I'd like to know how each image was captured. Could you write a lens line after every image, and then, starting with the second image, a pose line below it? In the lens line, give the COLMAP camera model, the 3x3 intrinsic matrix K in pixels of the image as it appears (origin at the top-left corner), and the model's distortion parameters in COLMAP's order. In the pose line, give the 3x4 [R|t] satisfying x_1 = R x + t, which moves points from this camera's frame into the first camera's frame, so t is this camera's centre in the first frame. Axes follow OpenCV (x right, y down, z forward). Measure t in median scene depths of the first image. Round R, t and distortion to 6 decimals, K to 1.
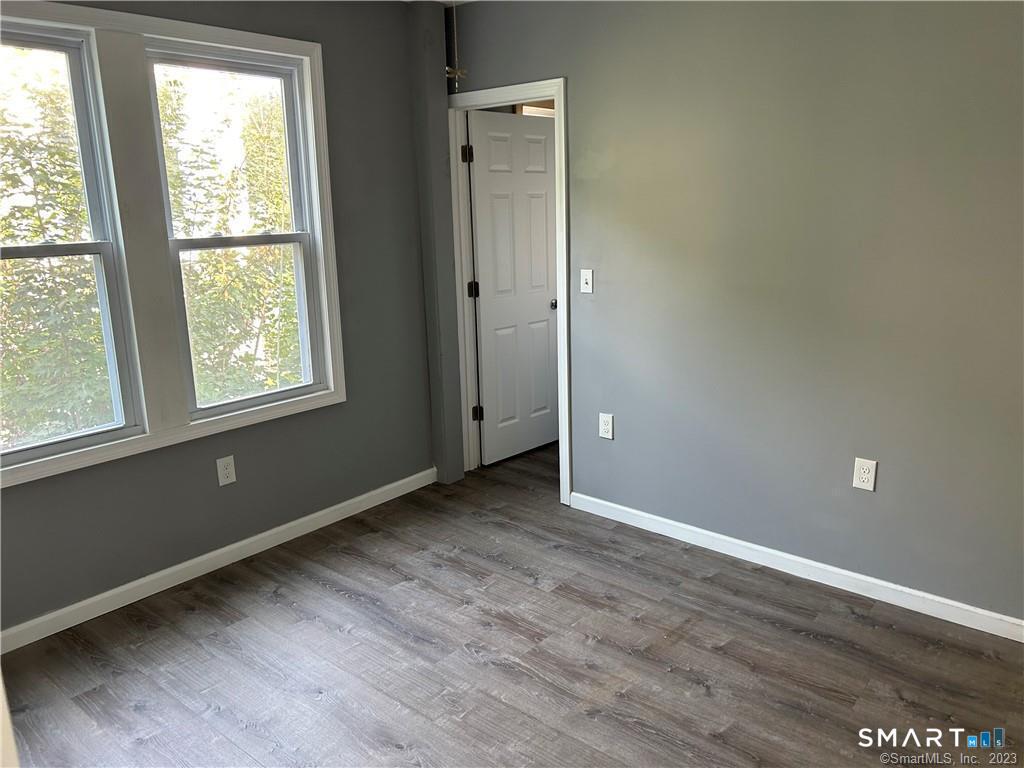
lens RADIAL K [[788.1, 0, 512.0], [0, 788.1, 384.0], [0, 0, 1]] dist [0.074352, -0.082980]
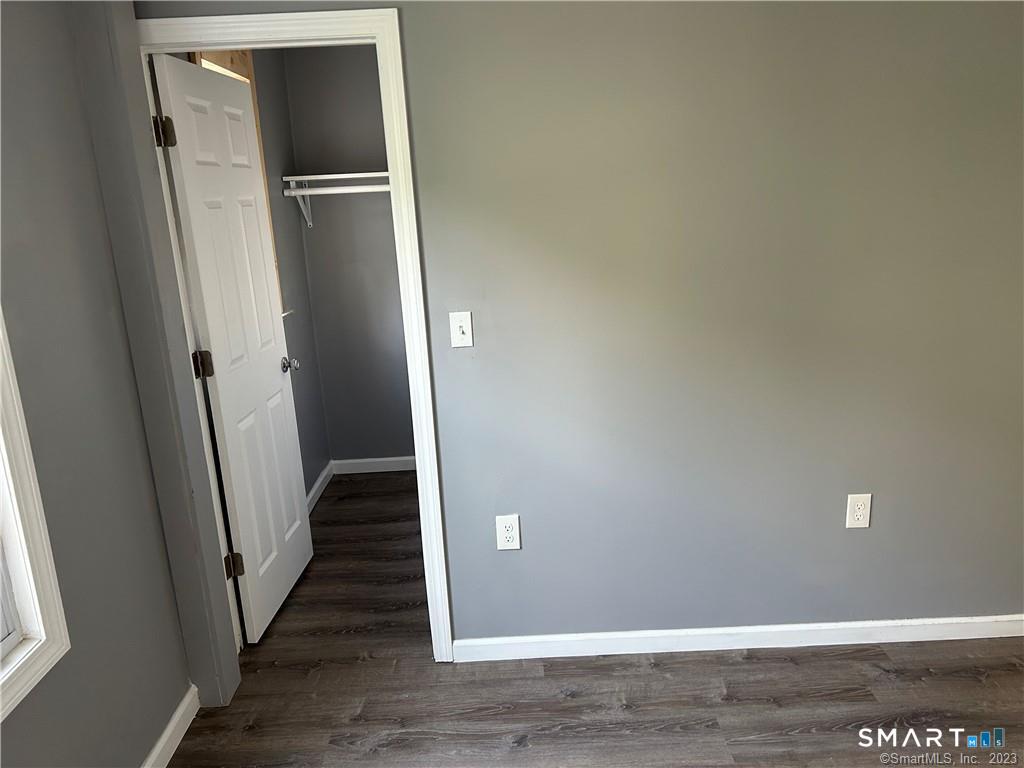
lens RADIAL K [[788.1, 0, 512.0], [0, 788.1, 384.0], [0, 0, 1]] dist [0.074352, -0.082980]
pose [[0.734448, -0.177718, 0.654983, -0.314474], [0.178050, 0.981756, 0.066731, -0.122275], [-0.654893, 0.067609, 0.752692, 0.482402]]
